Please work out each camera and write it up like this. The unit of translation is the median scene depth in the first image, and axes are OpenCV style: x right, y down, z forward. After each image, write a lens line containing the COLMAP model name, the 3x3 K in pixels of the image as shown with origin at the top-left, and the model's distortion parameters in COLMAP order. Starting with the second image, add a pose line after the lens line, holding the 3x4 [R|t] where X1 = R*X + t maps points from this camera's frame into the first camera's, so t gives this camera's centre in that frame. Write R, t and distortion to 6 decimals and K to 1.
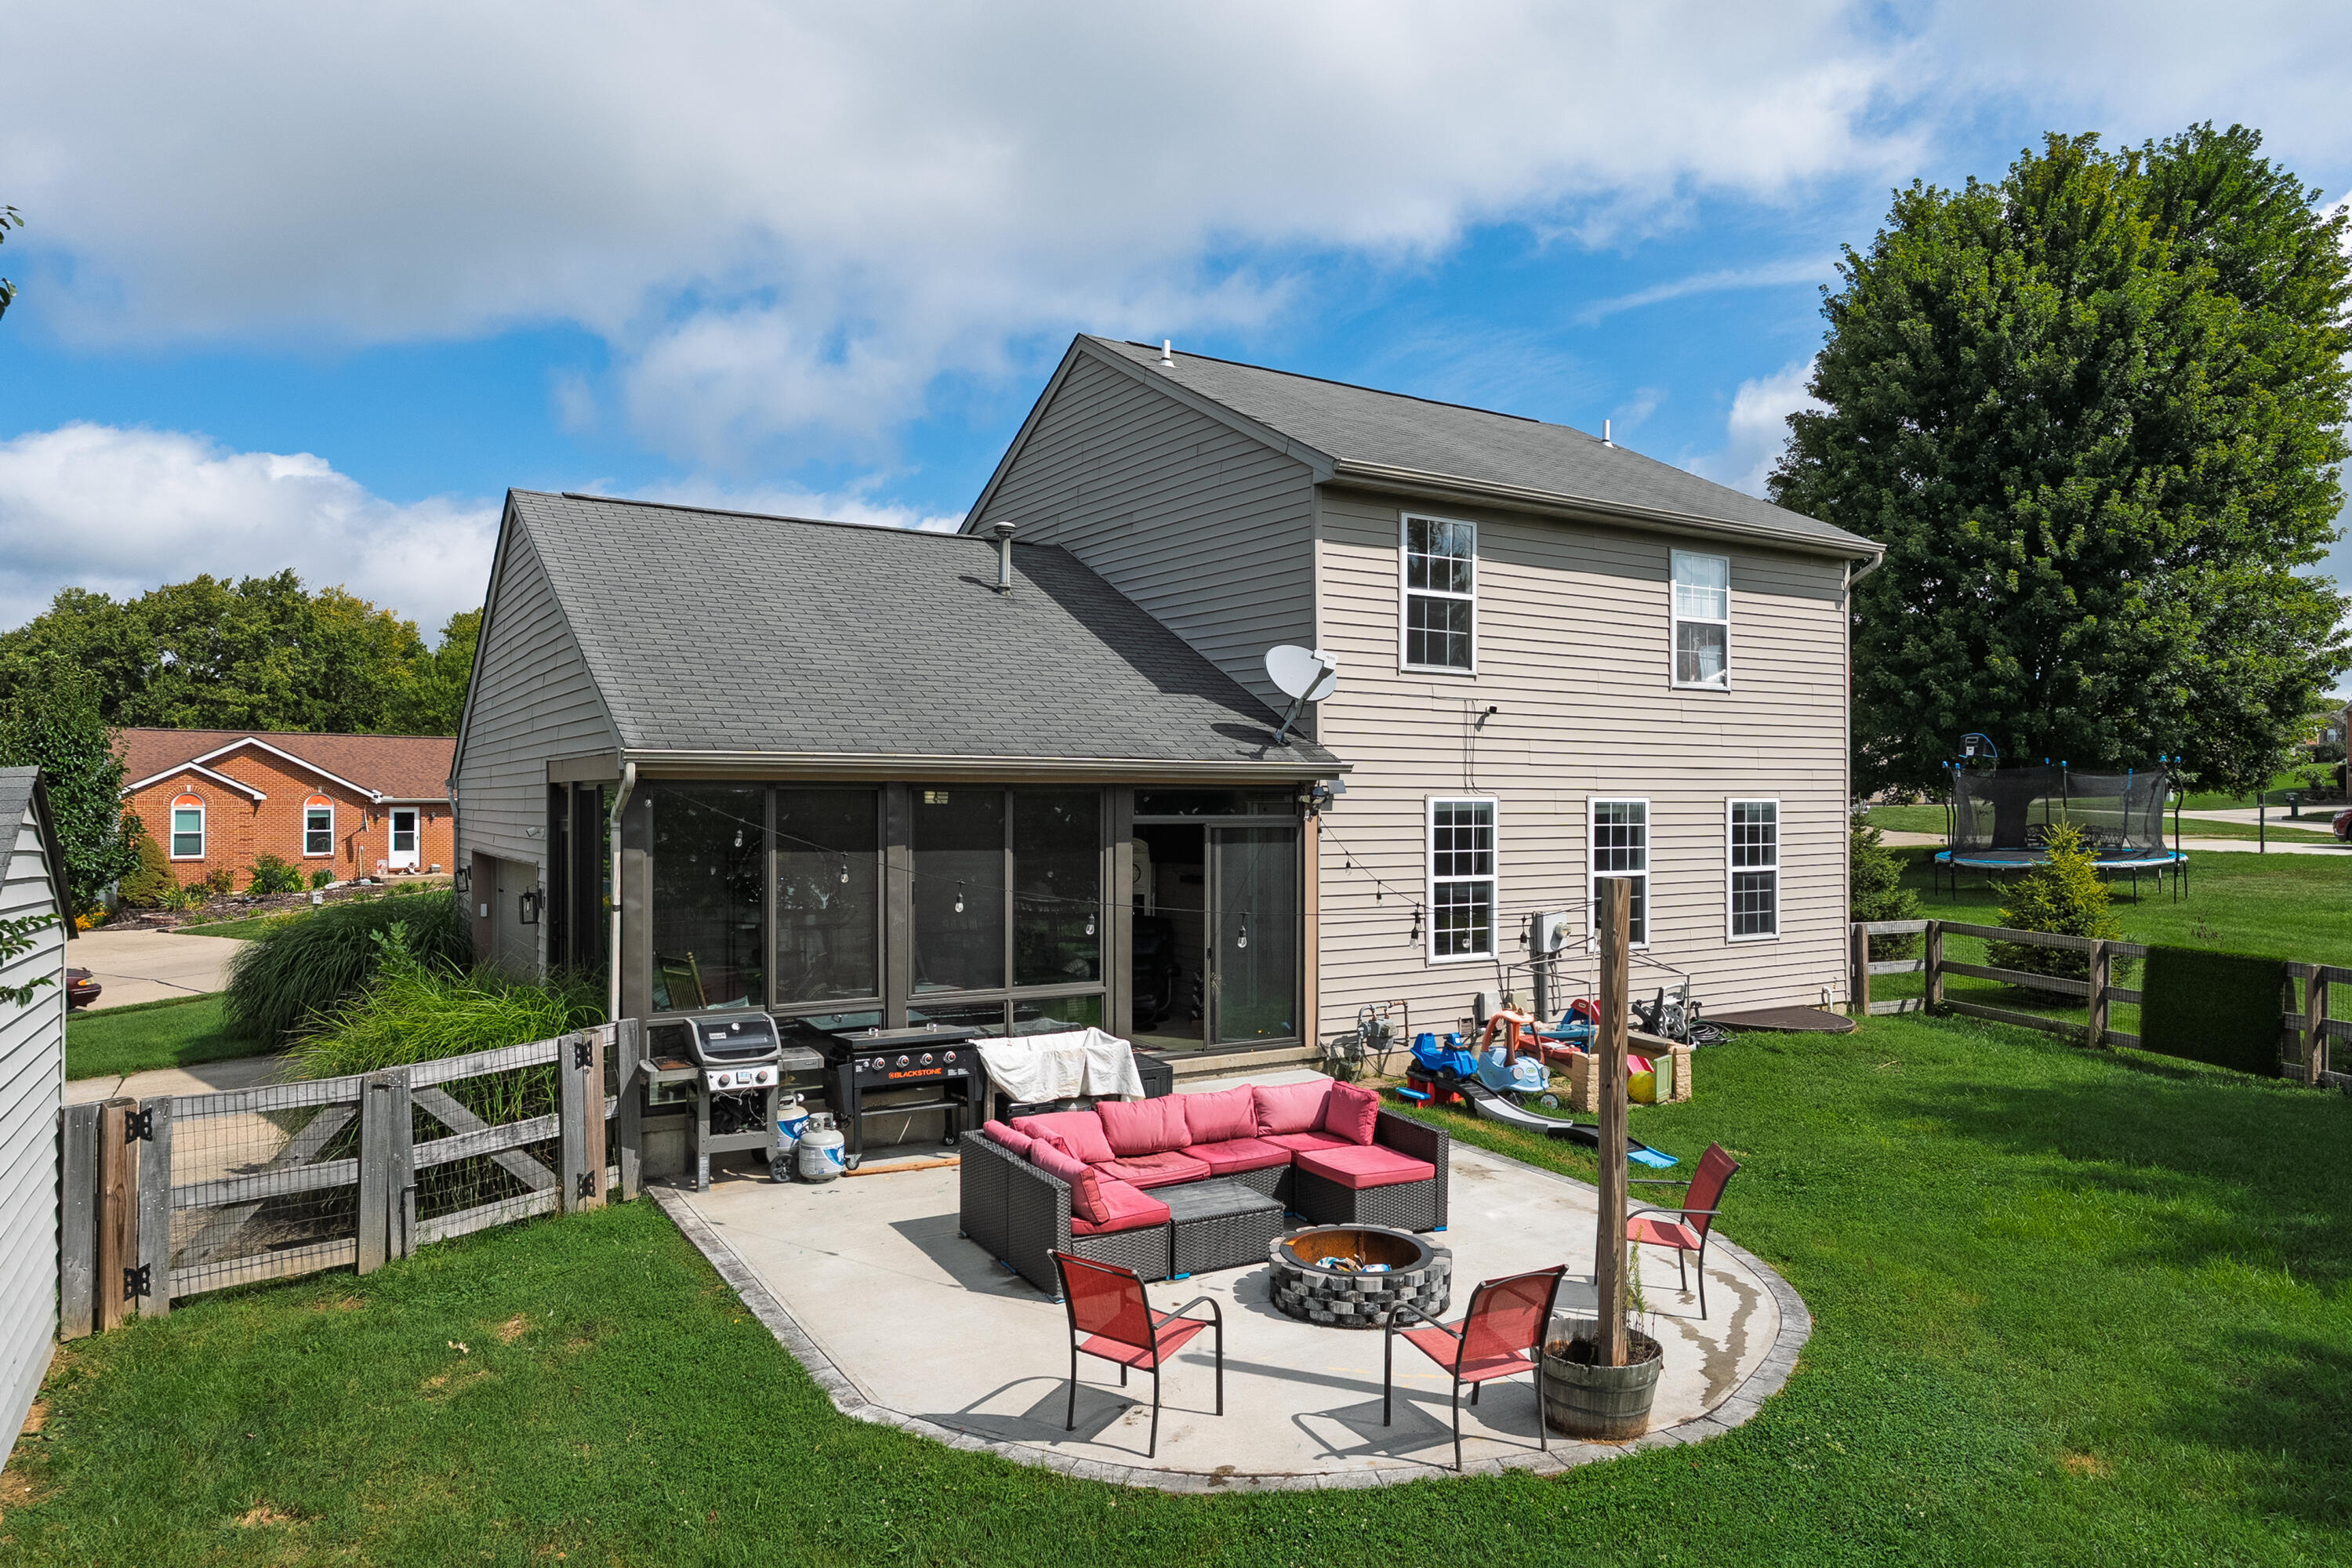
lens RADIAL K [[1493.5, 0, 1196.1], [0, 1493.5, 780.0], [0, 0, 1]] dist [0.001145, -0.000469]
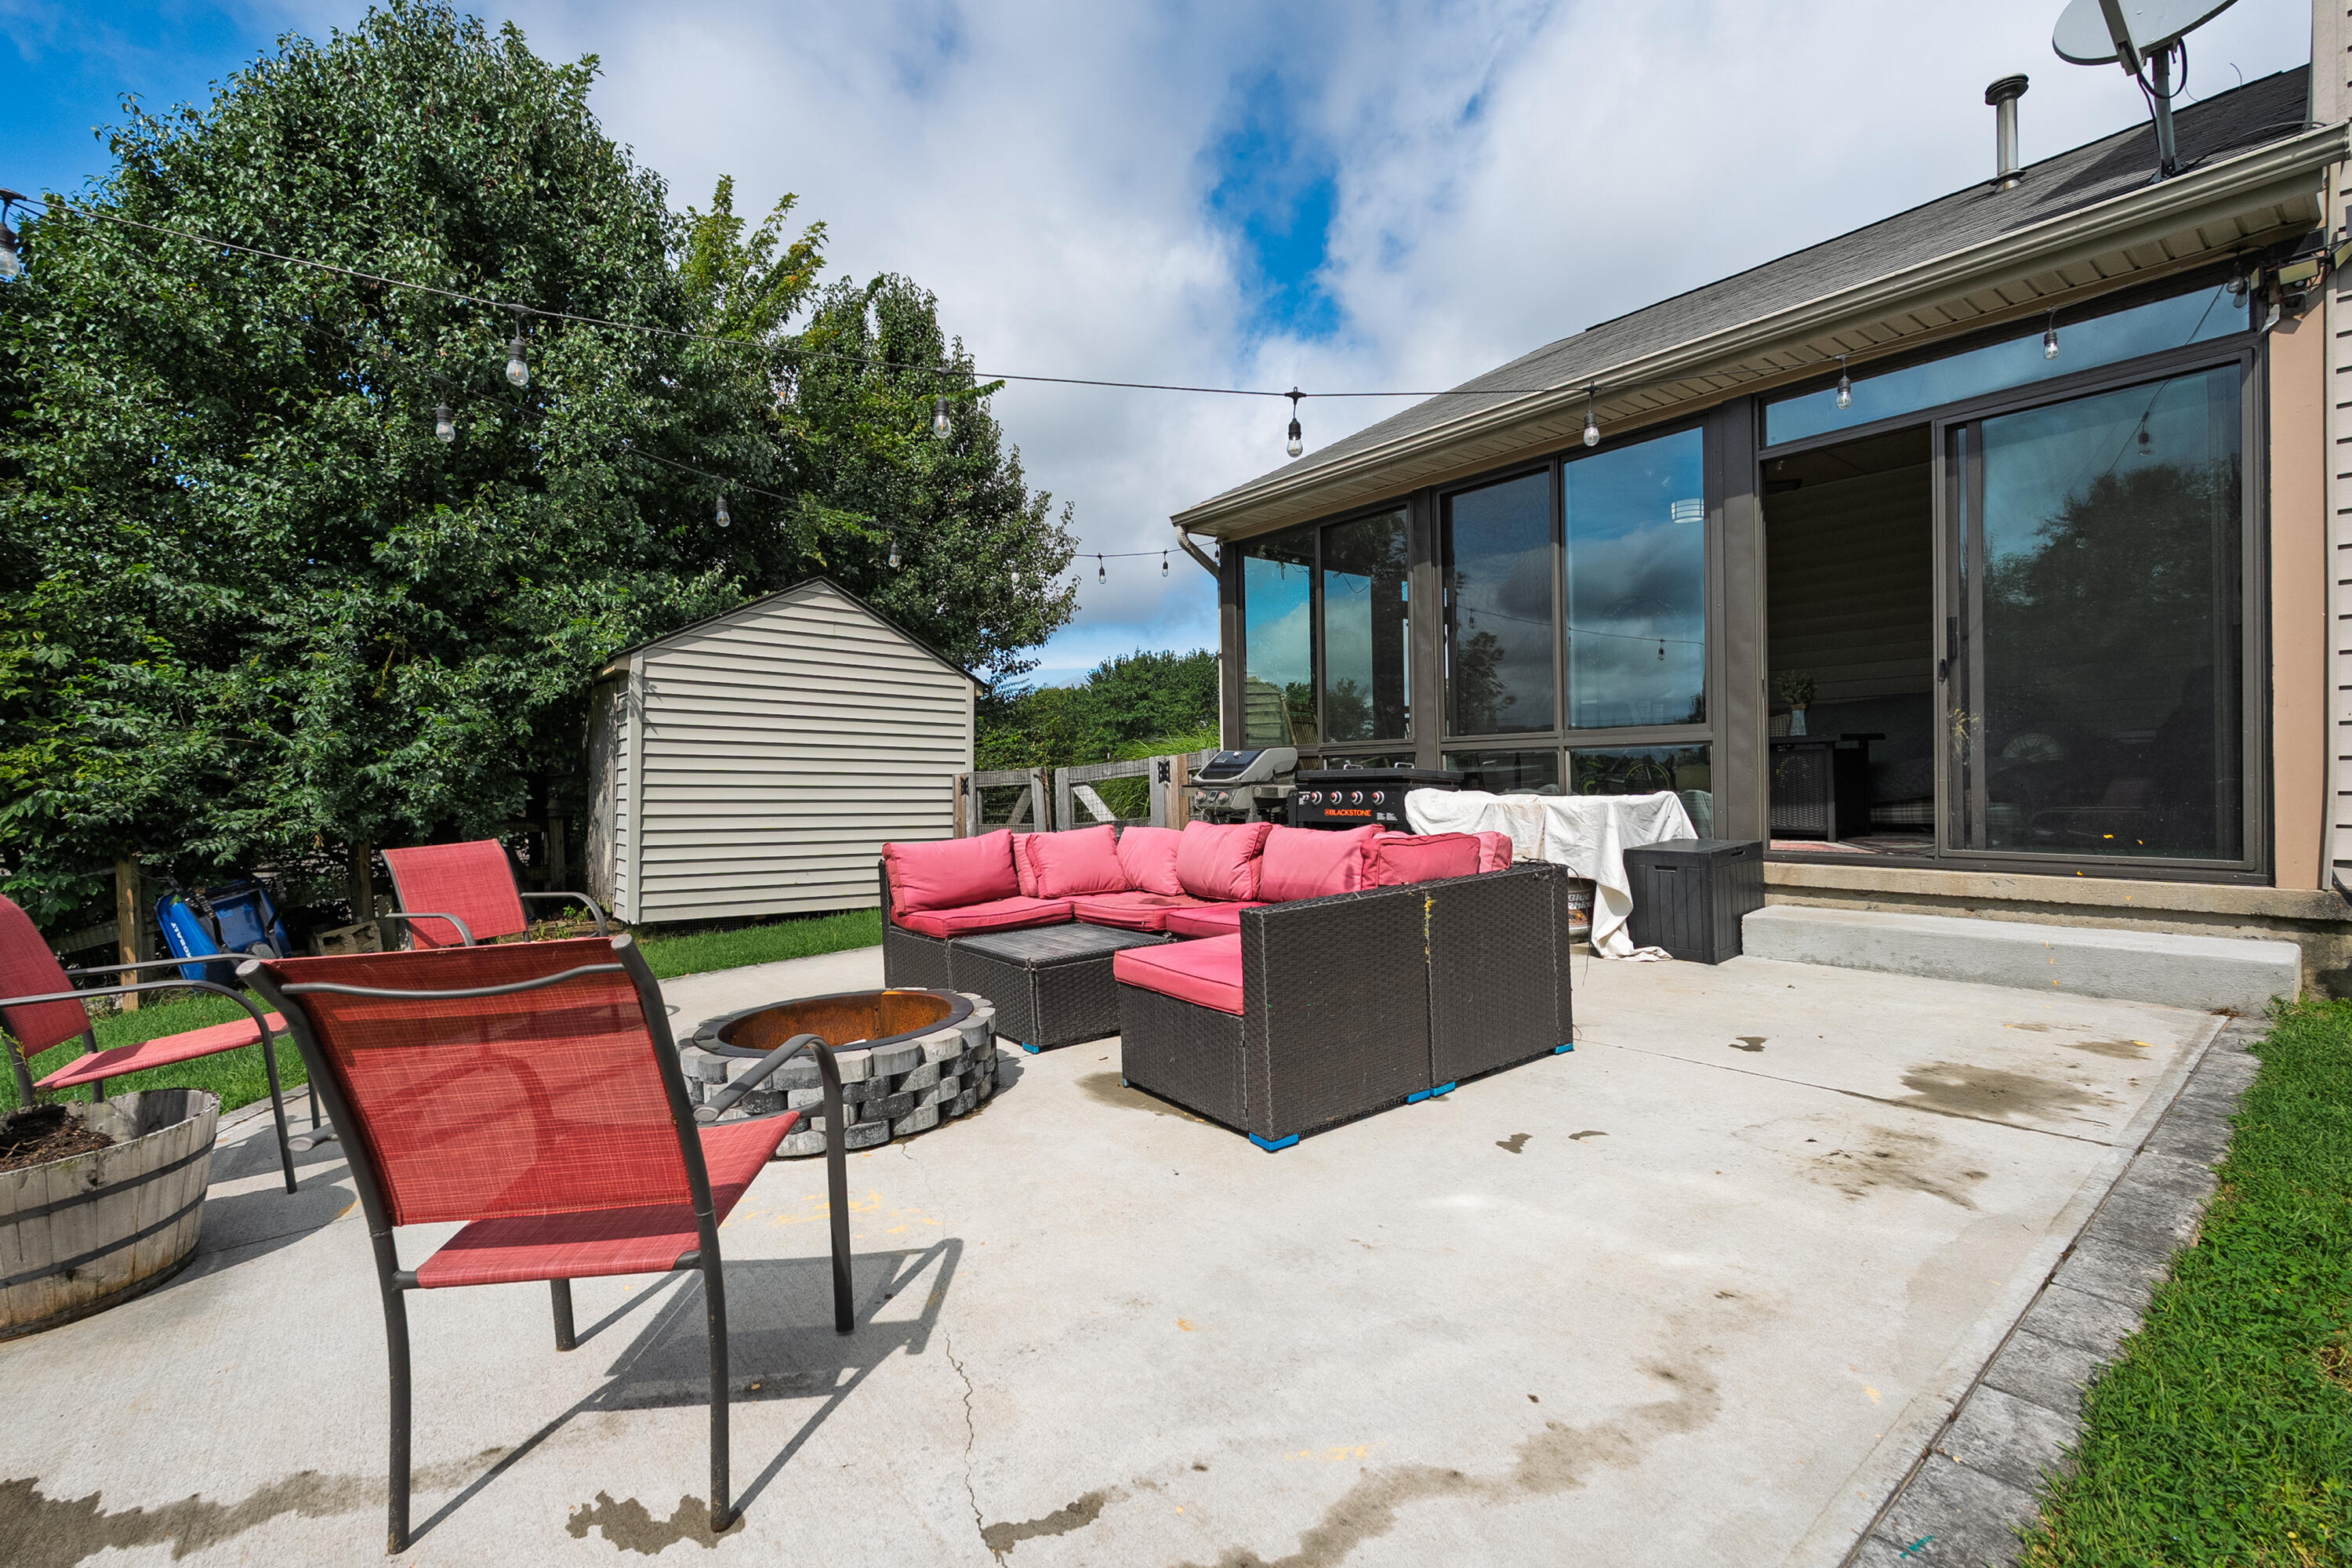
lens RADIAL K [[1027.4, 0, 1175.6], [0, 1027.4, 787.9], [0, 0, 1]] dist [-0.001691, -0.000299]
pose [[0.118330, 0.006690, -0.992952, 0.314164], [0.032496, 0.999416, 0.010606, 0.137041], [0.992442, -0.033522, 0.118044, 0.660793]]
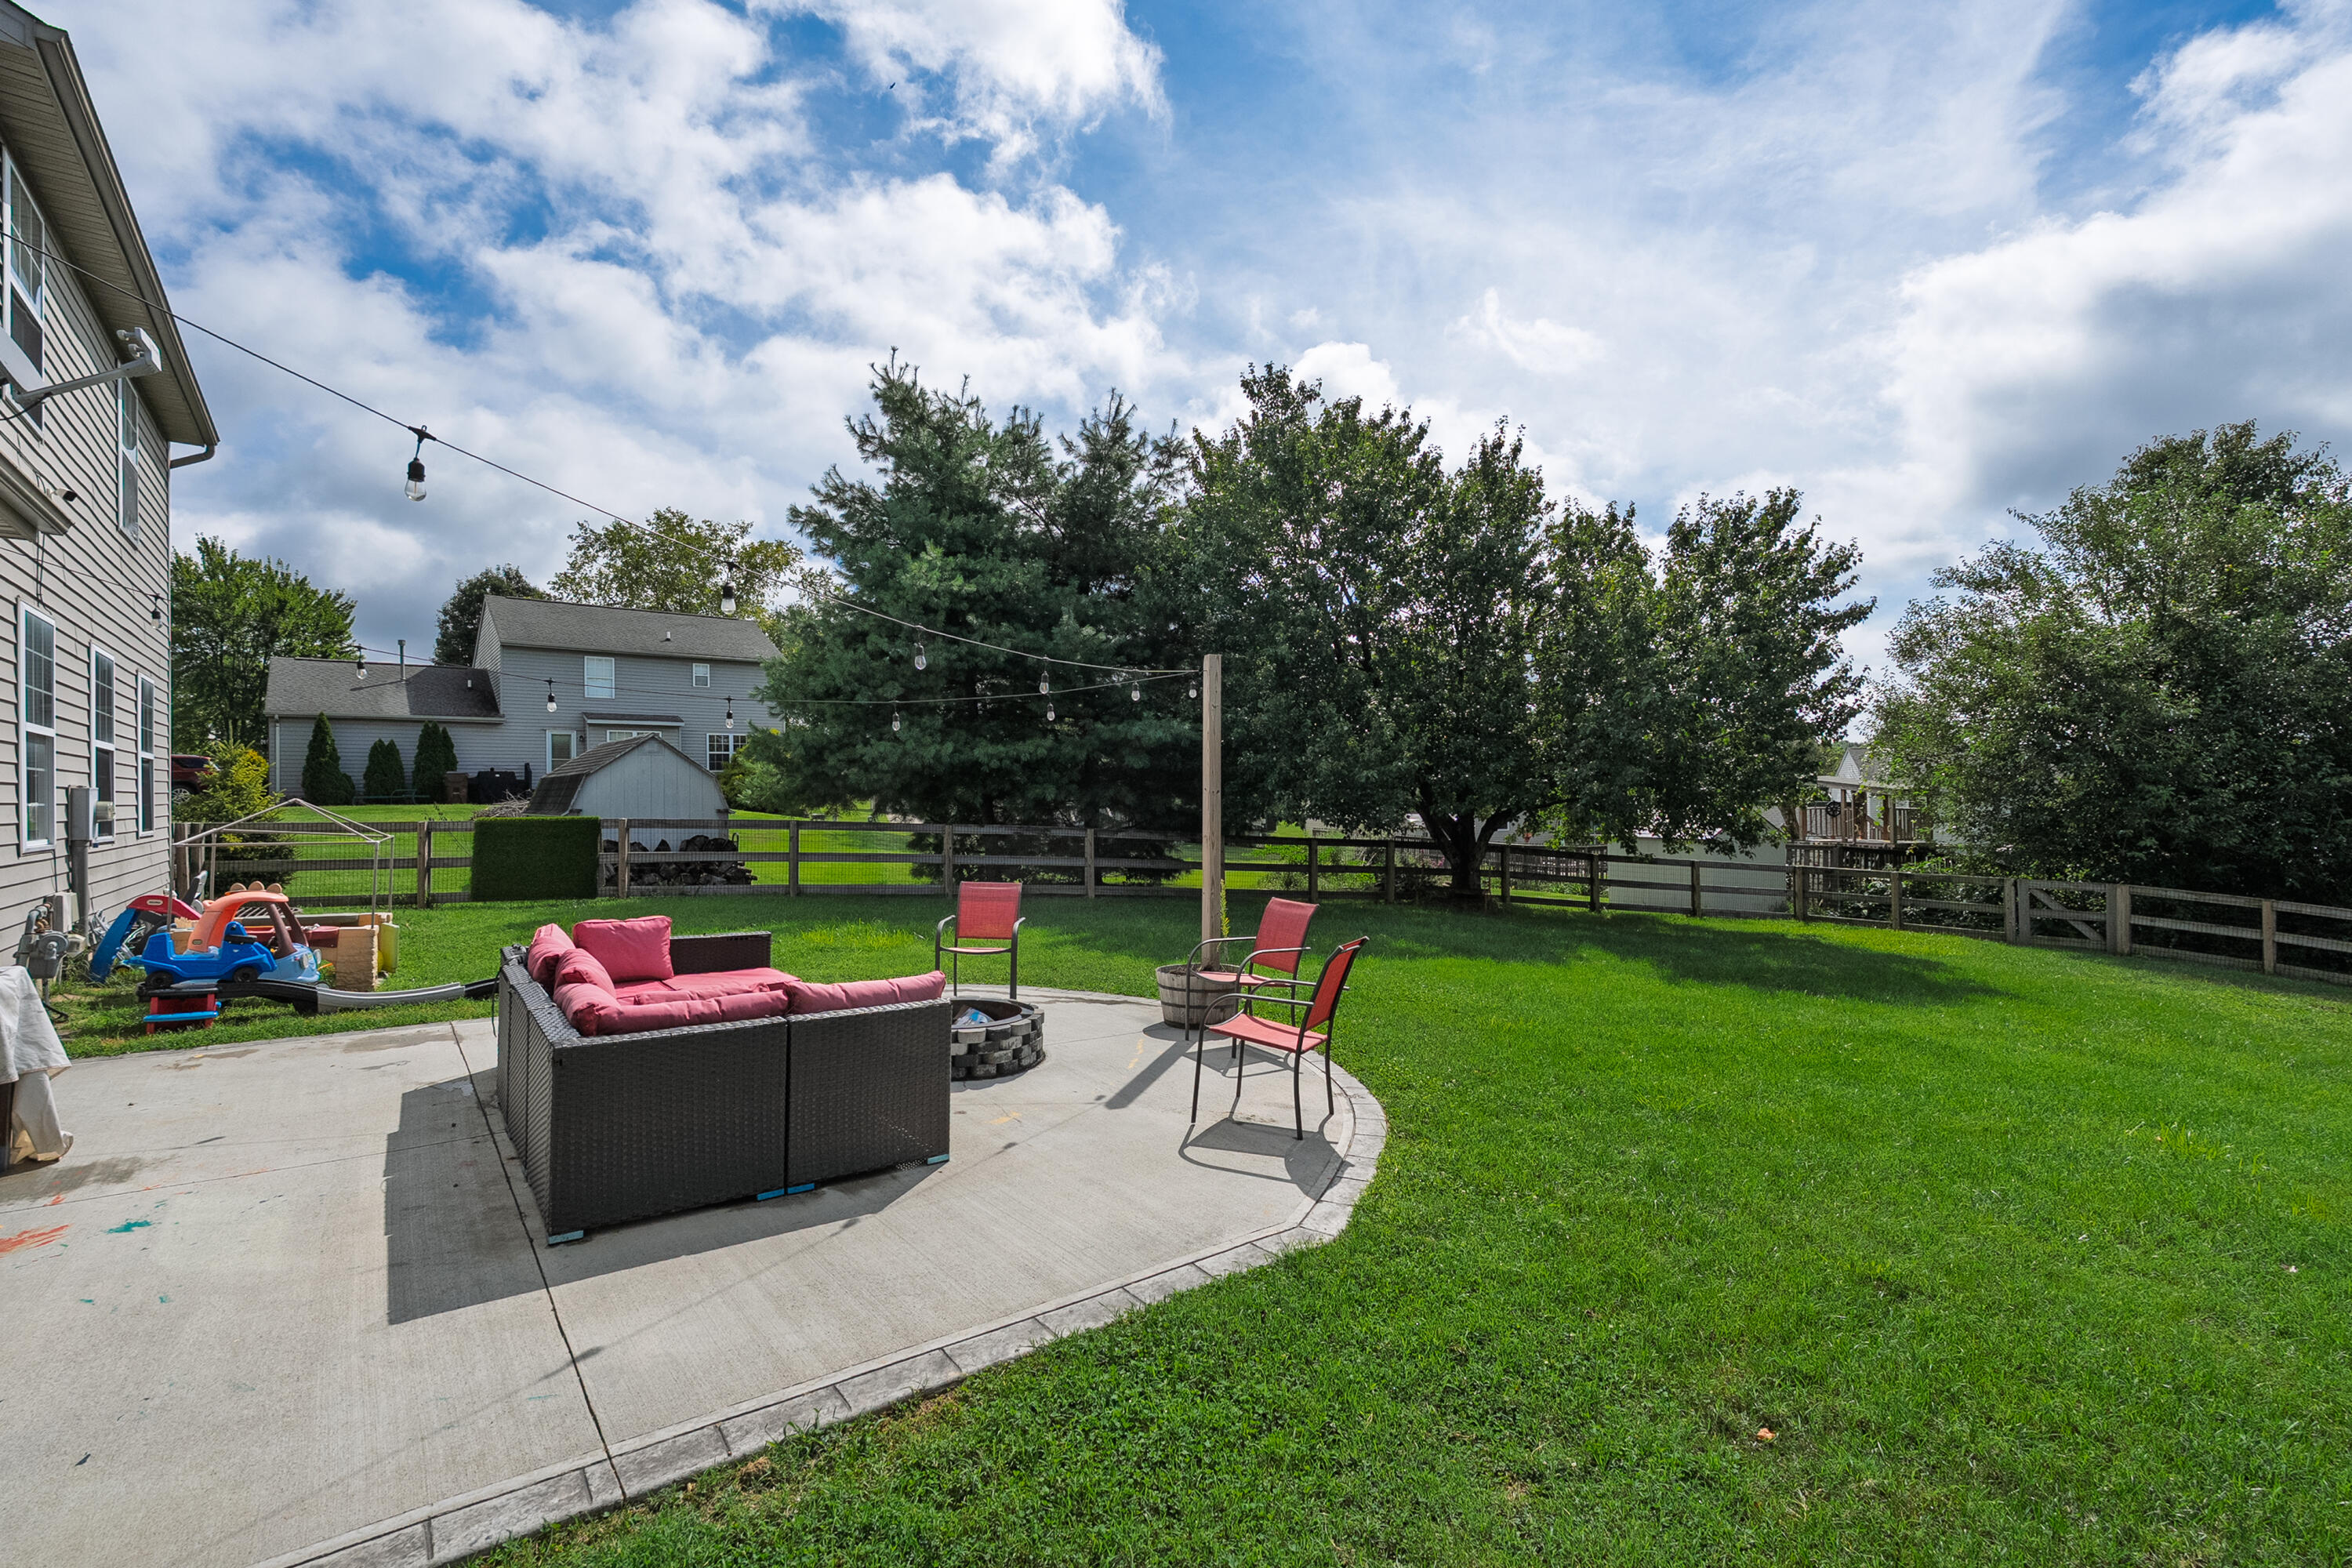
lens RADIAL K [[1027.4, 0, 1177.7], [0, 1027.4, 783.3], [0, 0, 1]] dist [-0.001691, -0.000299]
pose [[-0.104095, 0.006721, 0.994545, -0.368881], [0.003444, 0.999974, -0.006397, 0.099711], [-0.994561, 0.002759, -0.104115, 0.563251]]
